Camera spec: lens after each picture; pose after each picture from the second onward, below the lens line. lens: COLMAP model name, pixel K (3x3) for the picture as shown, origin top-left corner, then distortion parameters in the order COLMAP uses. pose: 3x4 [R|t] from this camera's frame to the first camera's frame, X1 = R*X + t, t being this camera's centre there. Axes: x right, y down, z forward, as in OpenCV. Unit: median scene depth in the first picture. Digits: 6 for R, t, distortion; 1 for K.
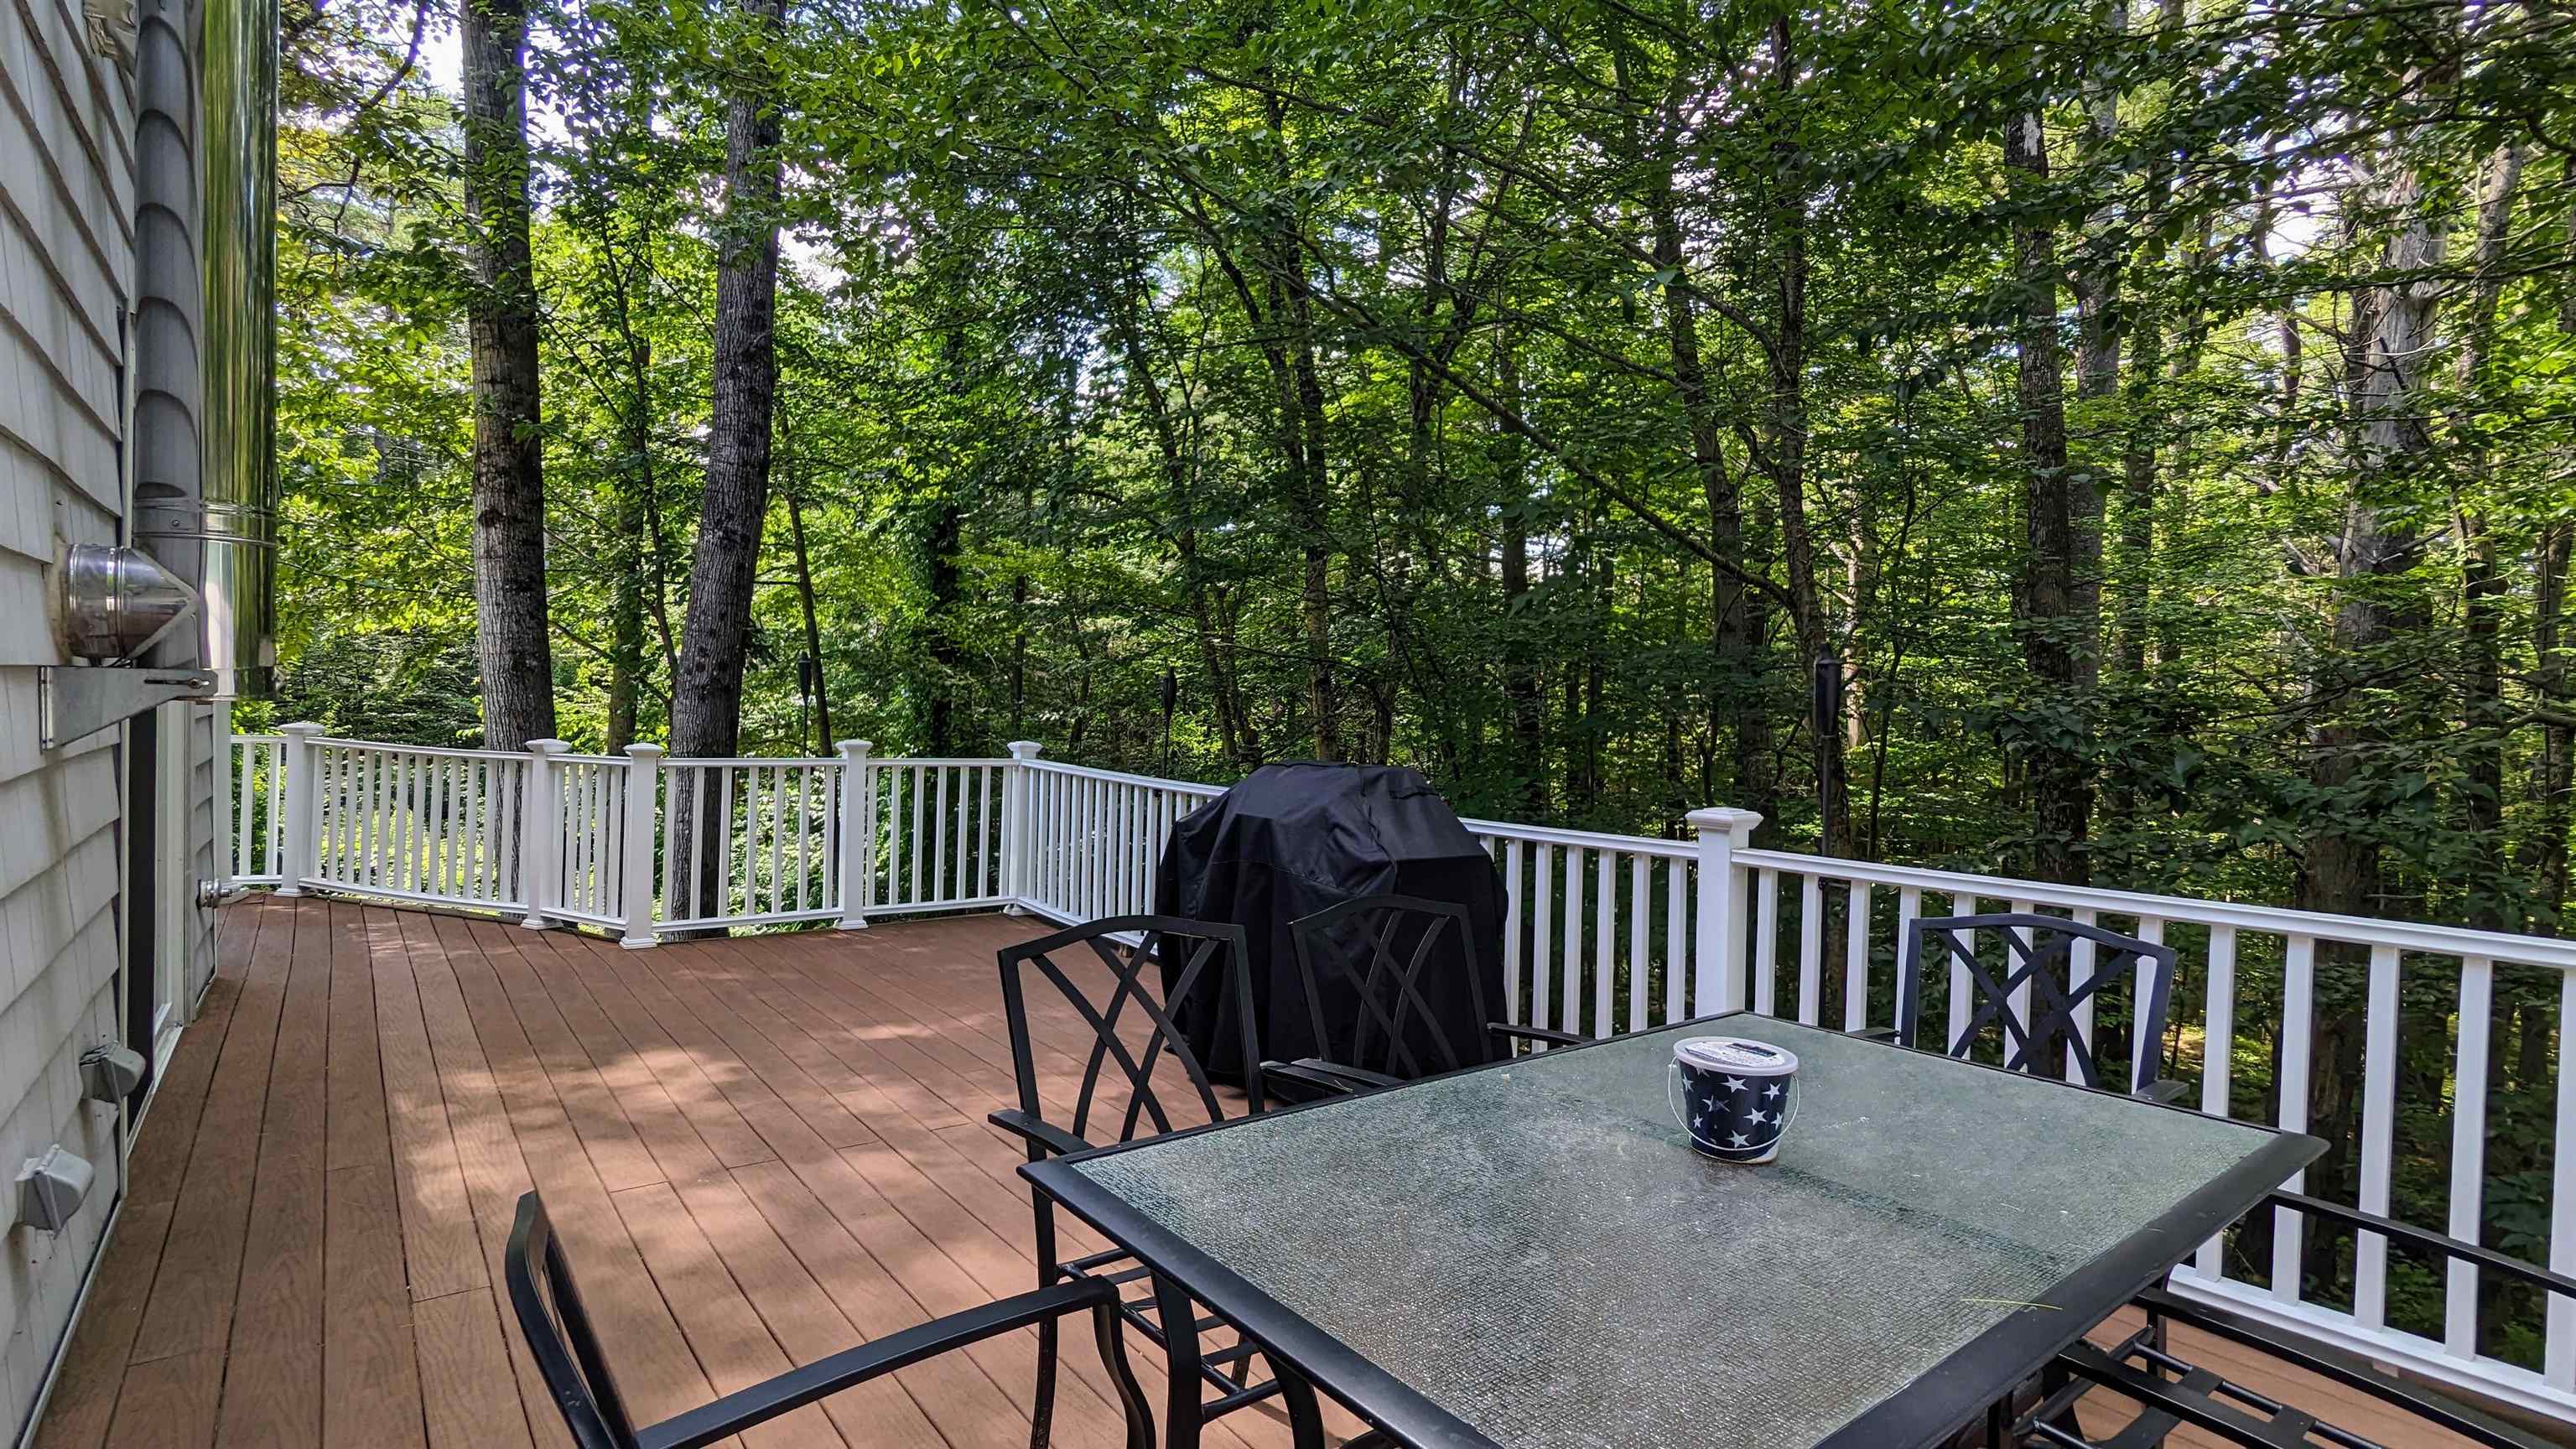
lens RADIAL K [[1215.5, 0, 1281.8], [0, 1215.5, 727.4], [0, 0, 1]] dist [-0.001716, -0.000972]
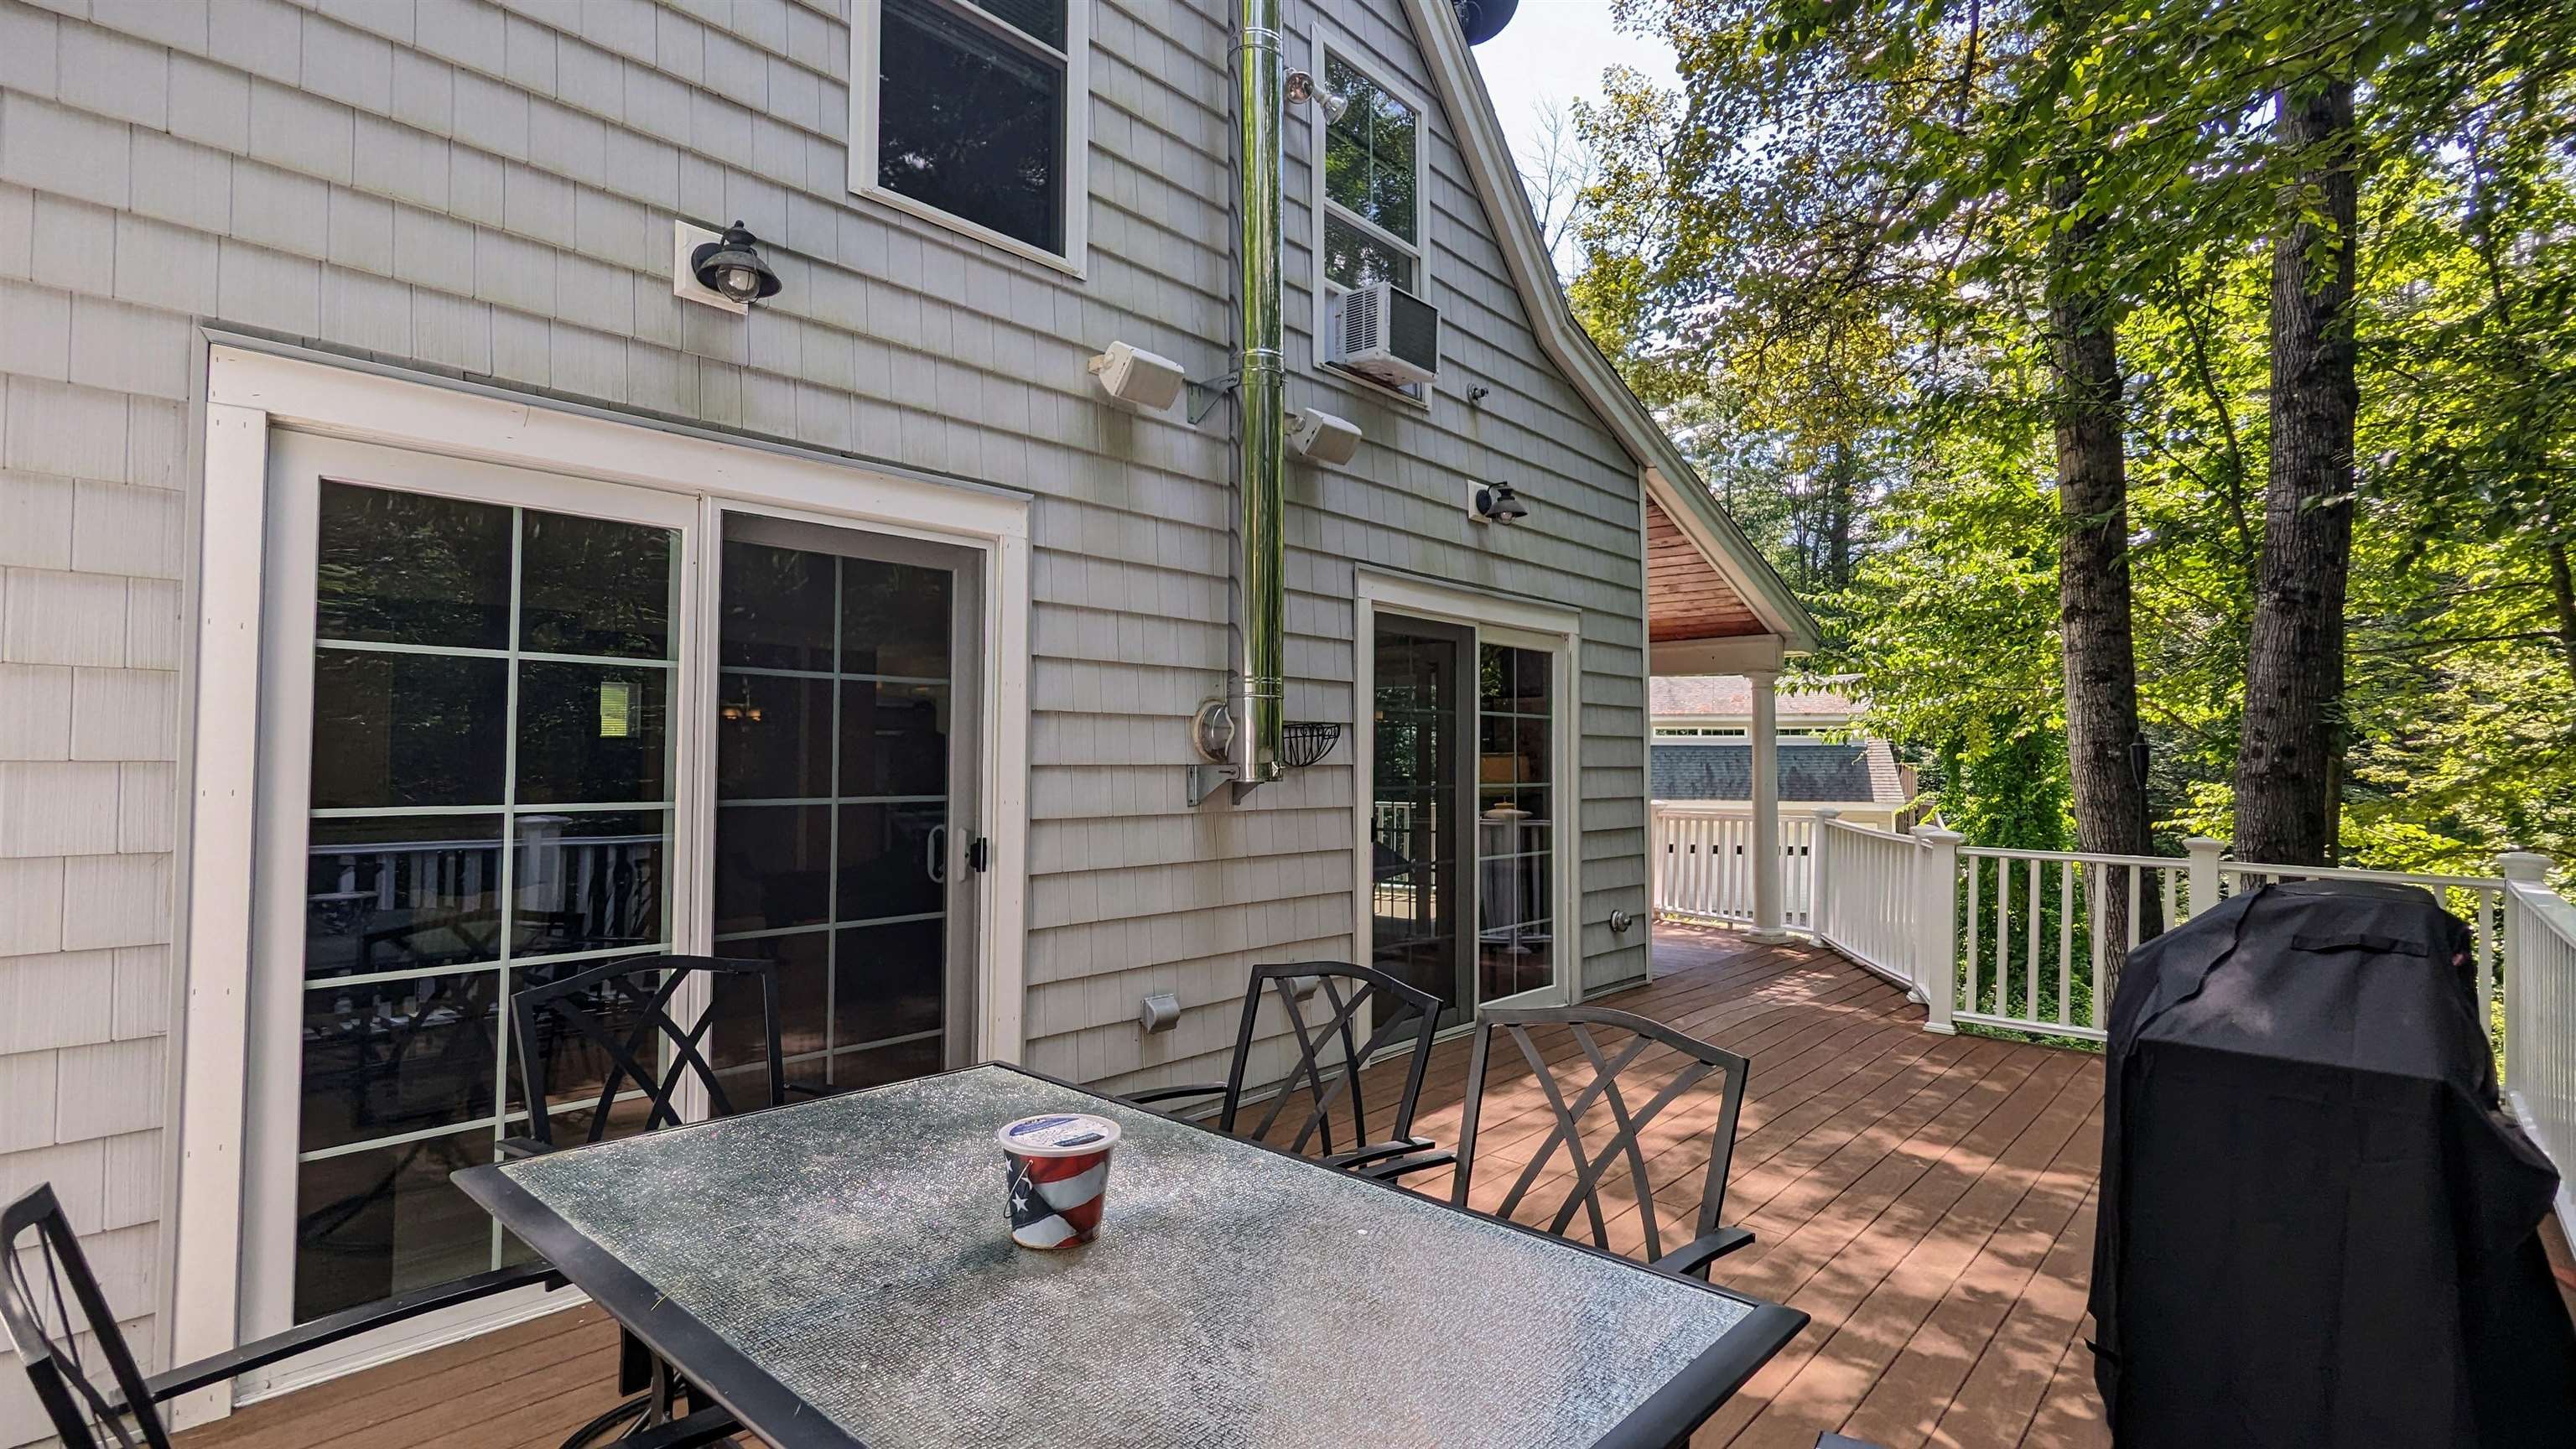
lens RADIAL K [[1215.5, 0, 1289.5], [0, 1215.5, 718.4], [0, 0, 1]] dist [-0.001716, -0.000972]
pose [[0.188980, -0.056872, -0.980333, 0.543947], [-0.029410, 0.997546, -0.063540, 0.001308], [0.981540, 0.040839, 0.186844, 0.394278]]
